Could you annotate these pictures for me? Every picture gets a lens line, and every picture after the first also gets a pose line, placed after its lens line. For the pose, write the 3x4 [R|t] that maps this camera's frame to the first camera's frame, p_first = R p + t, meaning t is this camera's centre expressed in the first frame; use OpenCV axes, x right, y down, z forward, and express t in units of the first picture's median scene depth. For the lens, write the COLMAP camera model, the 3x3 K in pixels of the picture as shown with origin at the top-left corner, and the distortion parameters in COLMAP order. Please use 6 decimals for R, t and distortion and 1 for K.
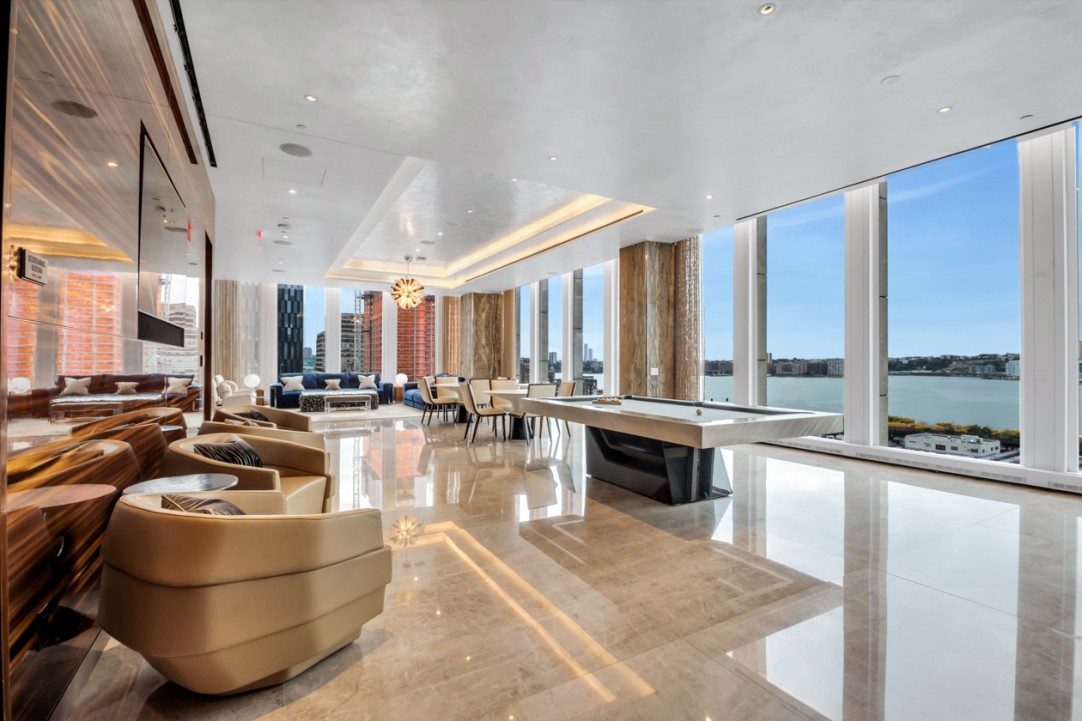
lens RADIAL K [[488.0, 0, 544.6], [0, 488.0, 357.9], [0, 0, 1]] dist [-0.023332, -0.000502]
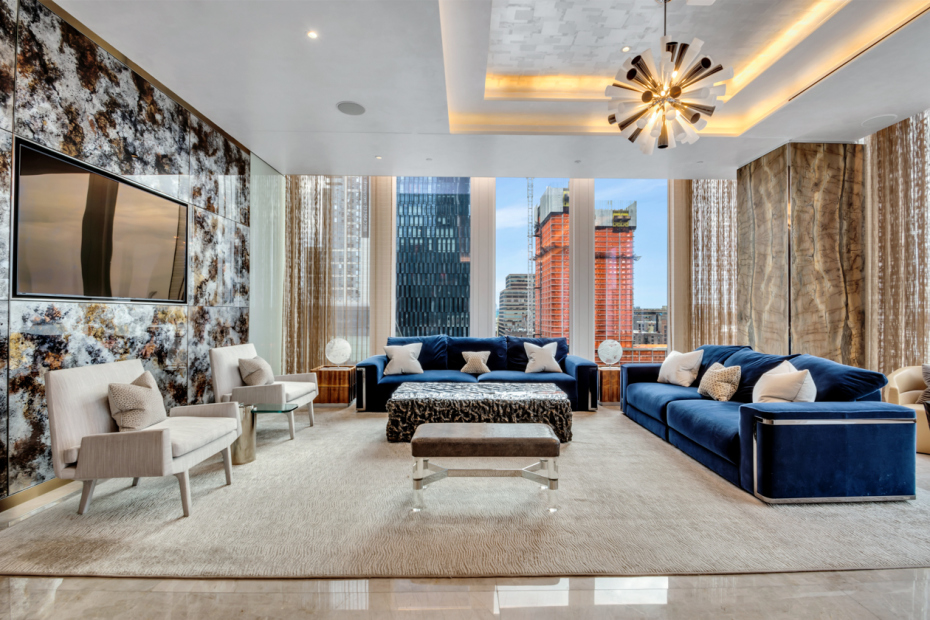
lens RADIAL K [[419.5, 0, 464.4], [0, 419.5, 315.0], [0, 0, 1]] dist [-0.023332, -0.000502]
pose [[0.865818, -0.006283, -0.500319, -0.354510], [0.010147, 0.999936, 0.005003, 0.006470], [0.500256, -0.009408, 0.865826, 0.959625]]
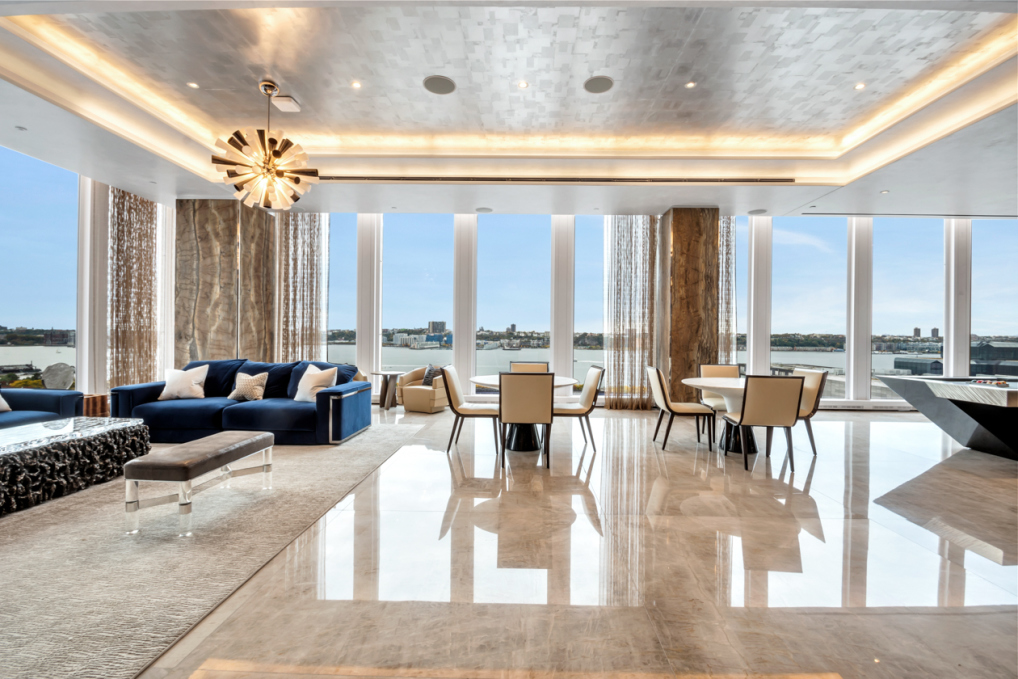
lens RADIAL K [[445.3, 0, 524.8], [0, 445.3, 338.1], [0, 0, 1]] dist [-0.004366, -0.000960]
pose [[0.512462, -0.004206, 0.858700, -0.669300], [-0.017084, 0.999740, 0.015093, -0.000730], [-0.858540, -0.022405, 0.512257, 0.837374]]
